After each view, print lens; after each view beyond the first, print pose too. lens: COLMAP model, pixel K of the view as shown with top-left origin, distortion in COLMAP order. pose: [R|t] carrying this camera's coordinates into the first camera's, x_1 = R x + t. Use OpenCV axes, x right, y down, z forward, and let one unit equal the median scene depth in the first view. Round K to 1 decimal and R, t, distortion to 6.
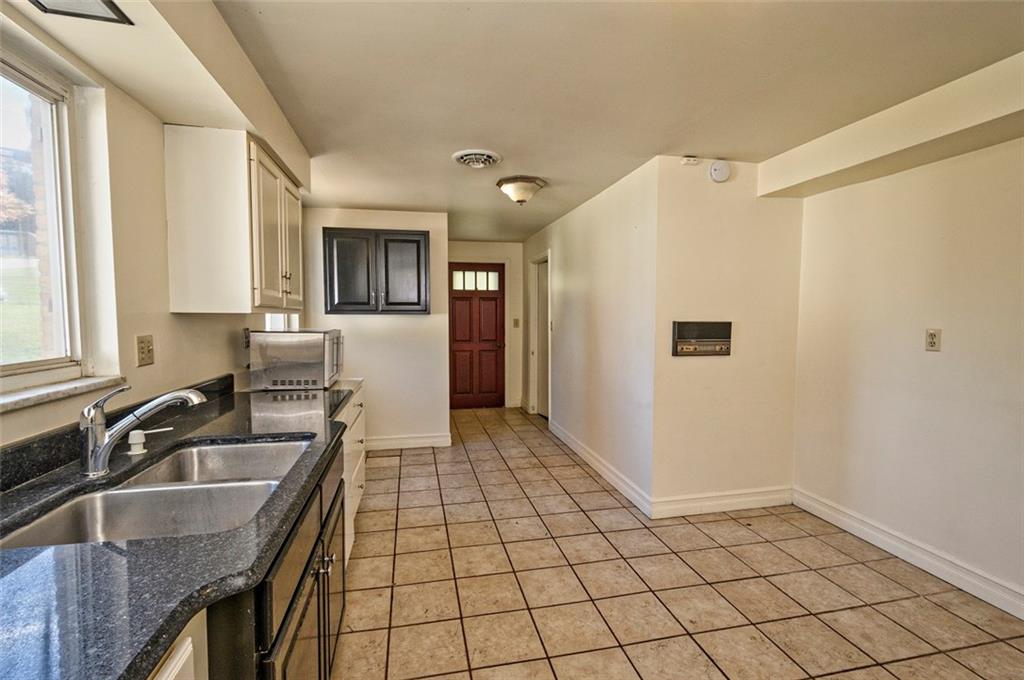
lens RADIAL K [[475.8, 0, 504.9], [0, 475.8, 344.9], [0, 0, 1]] dist [0.010809, -0.003931]
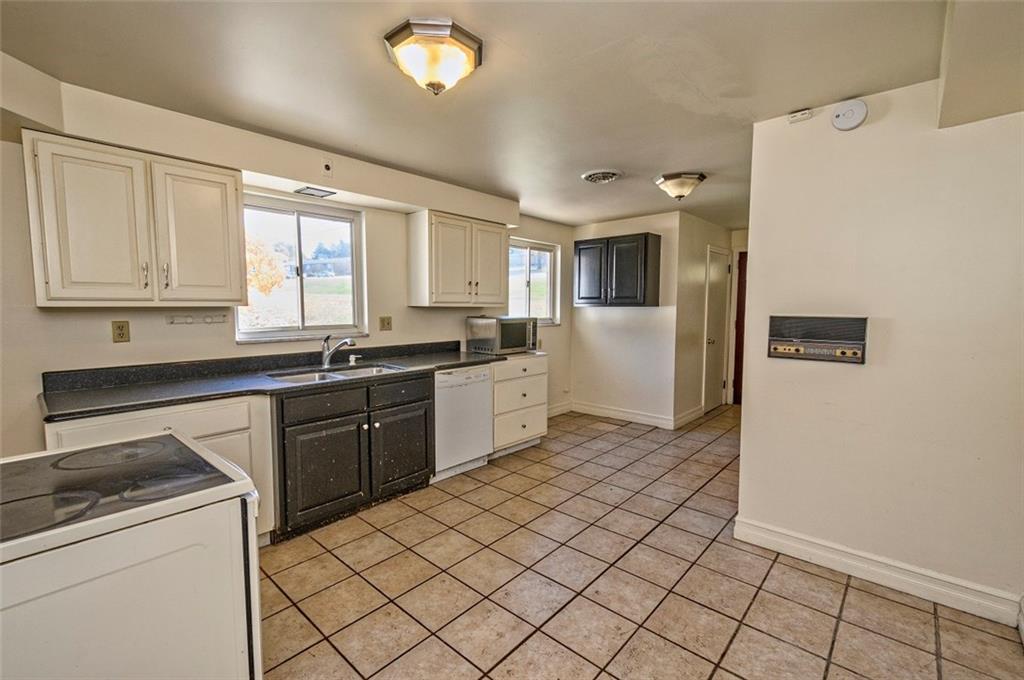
lens RADIAL K [[452.8, 0, 505.9], [0, 452.8, 342.6], [0, 0, 1]] dist [0.011635, -0.002225]
pose [[0.567451, 0.066716, -0.820700, 0.742957], [-0.054343, 0.997573, 0.043520, -0.011552], [0.821612, 0.019904, 0.569699, 0.161180]]
